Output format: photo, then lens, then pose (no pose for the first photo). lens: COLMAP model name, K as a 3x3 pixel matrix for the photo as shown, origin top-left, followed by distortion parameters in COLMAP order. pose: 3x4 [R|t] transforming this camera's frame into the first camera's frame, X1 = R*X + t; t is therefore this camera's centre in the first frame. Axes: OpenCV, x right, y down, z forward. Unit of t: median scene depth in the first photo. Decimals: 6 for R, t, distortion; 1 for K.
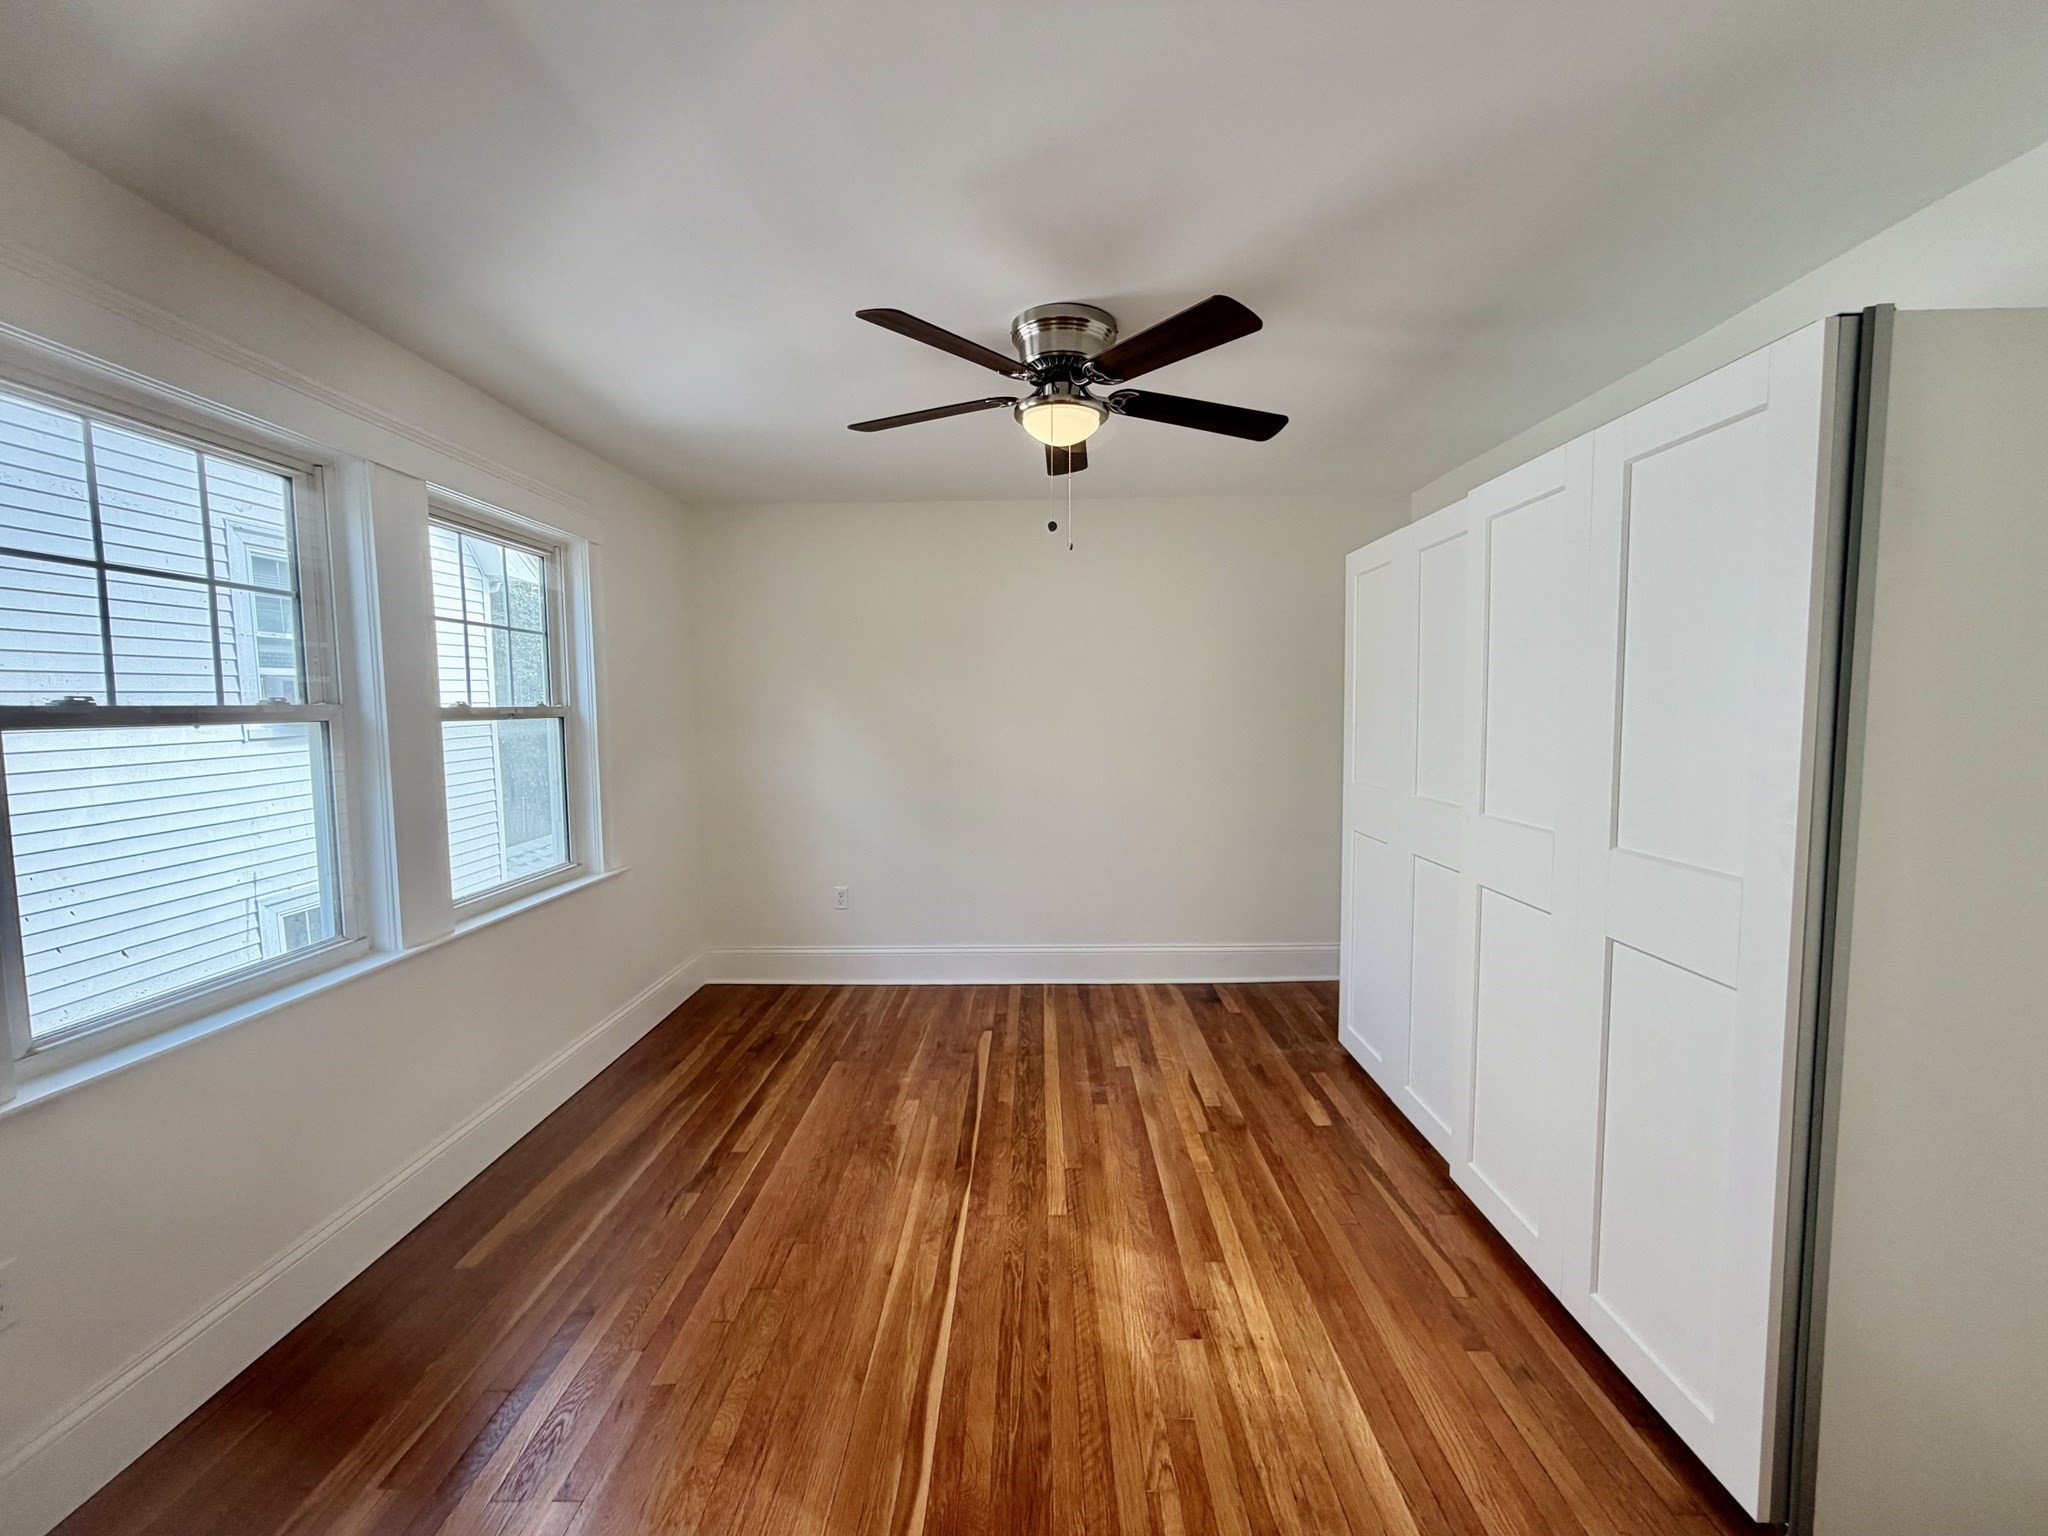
lens RADIAL K [[812.4, 0, 1023.2], [0, 812.4, 763.5], [0, 0, 1]] dist [0.001390, 0.000624]
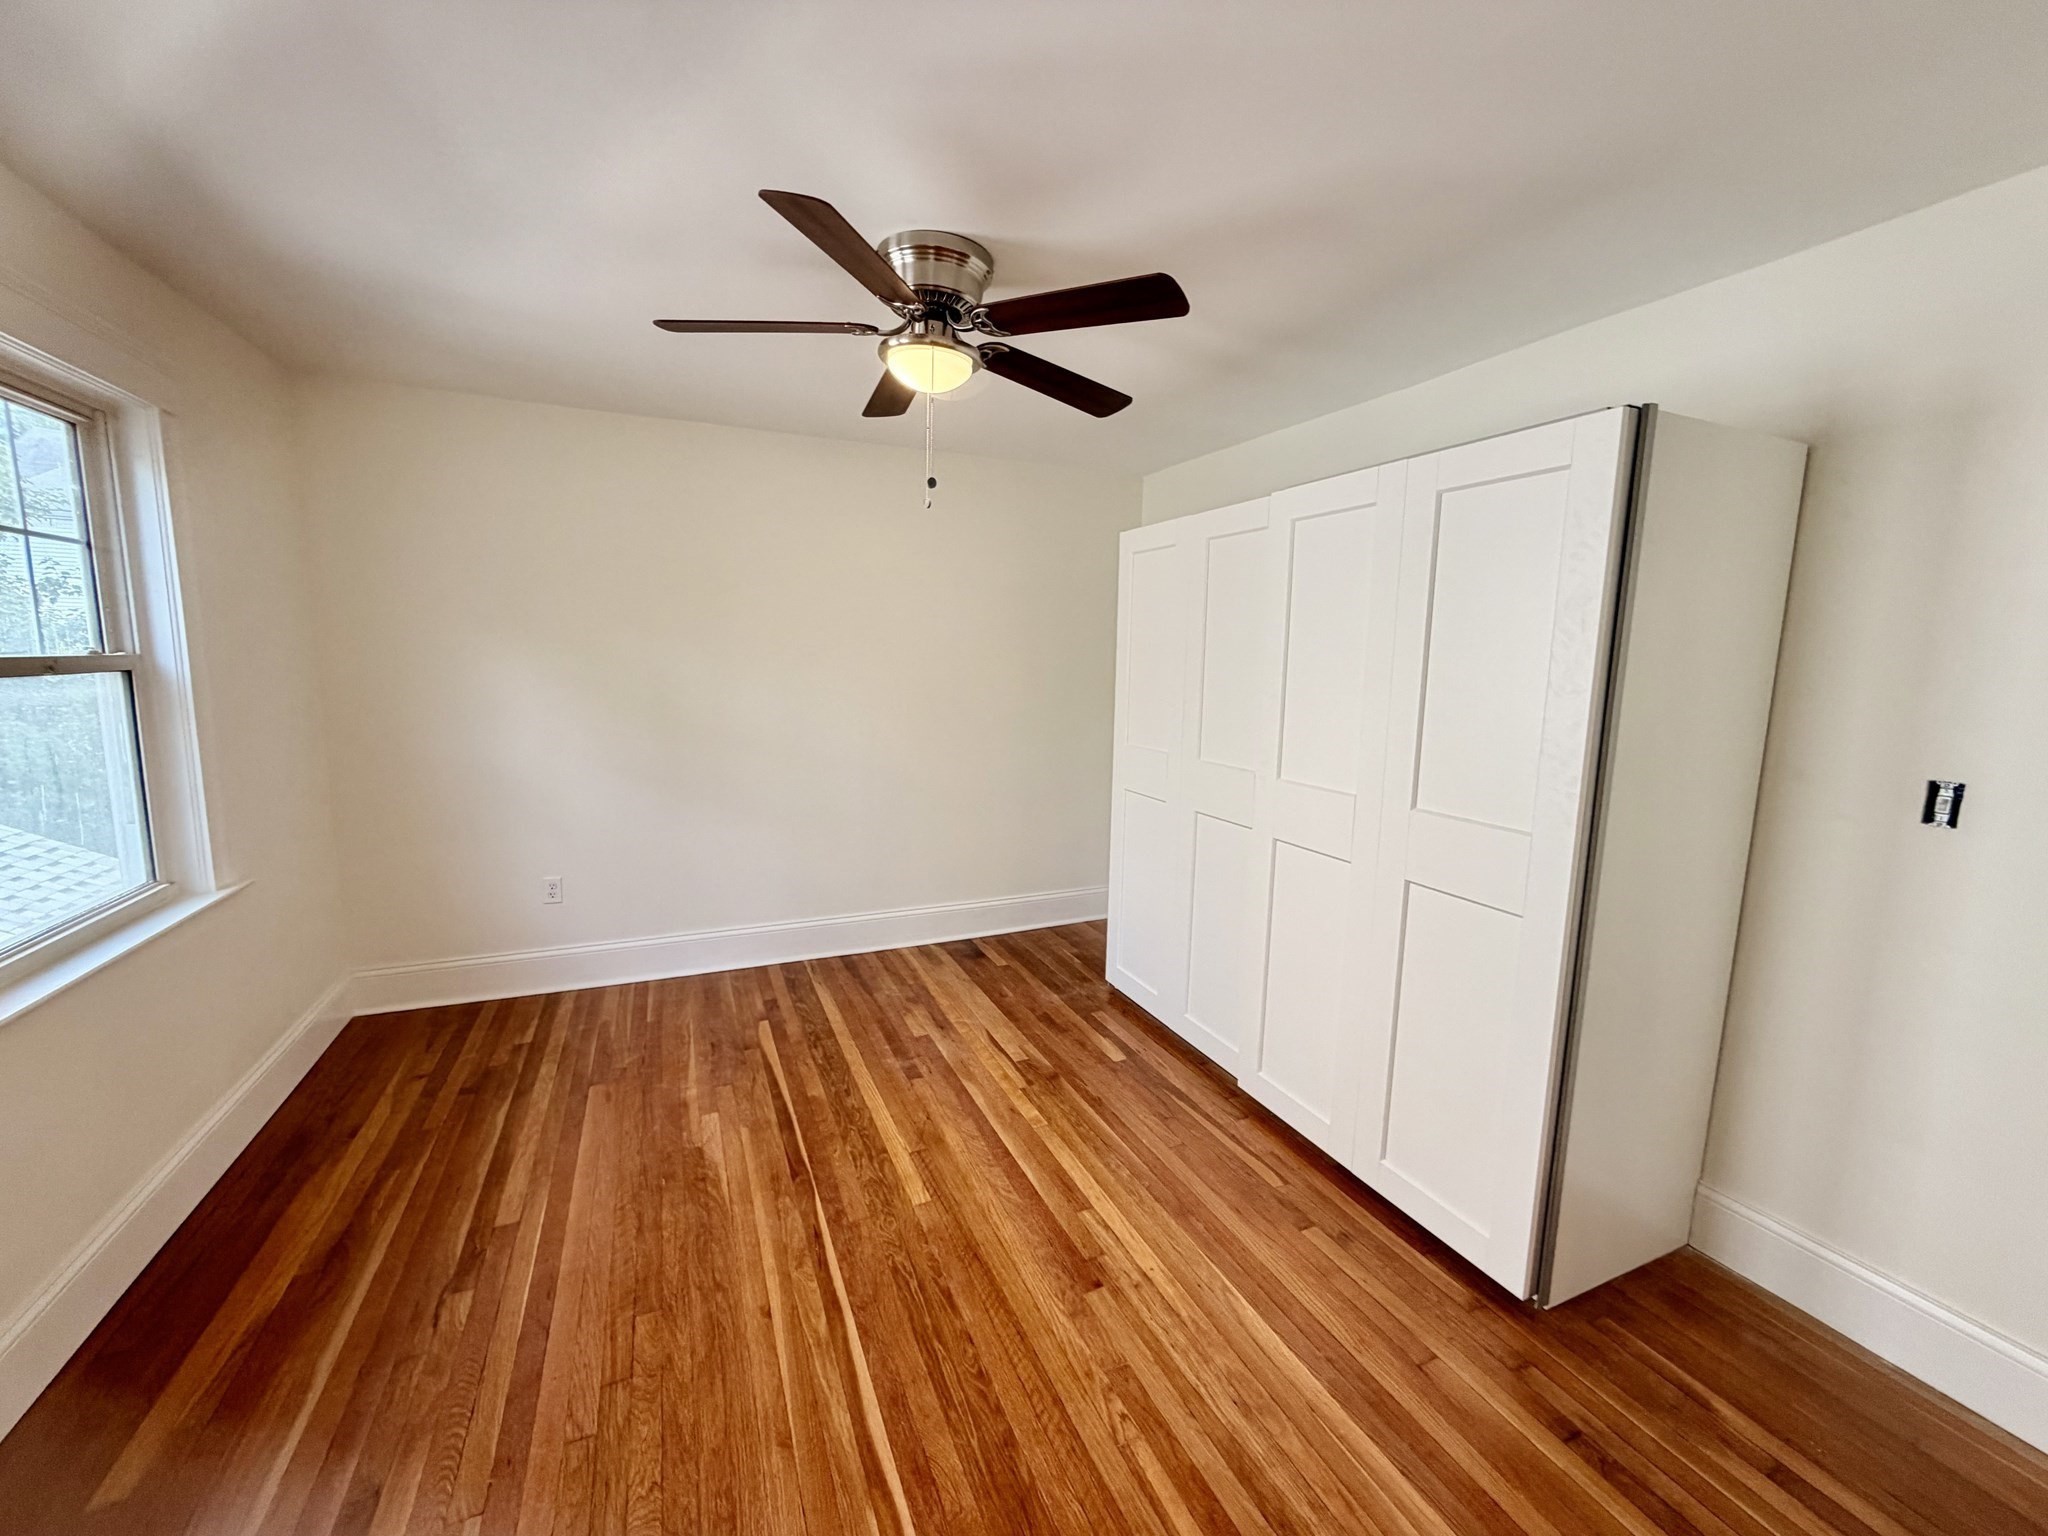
lens RADIAL K [[812.4, 0, 1023.2], [0, 812.4, 763.5], [0, 0, 1]] dist [0.001390, 0.000624]
pose [[0.908978, -0.026648, 0.415990, -0.222269], [-0.000249, 0.997920, 0.064471, -0.029964], [-0.416843, -0.058707, 0.907081, 0.091689]]
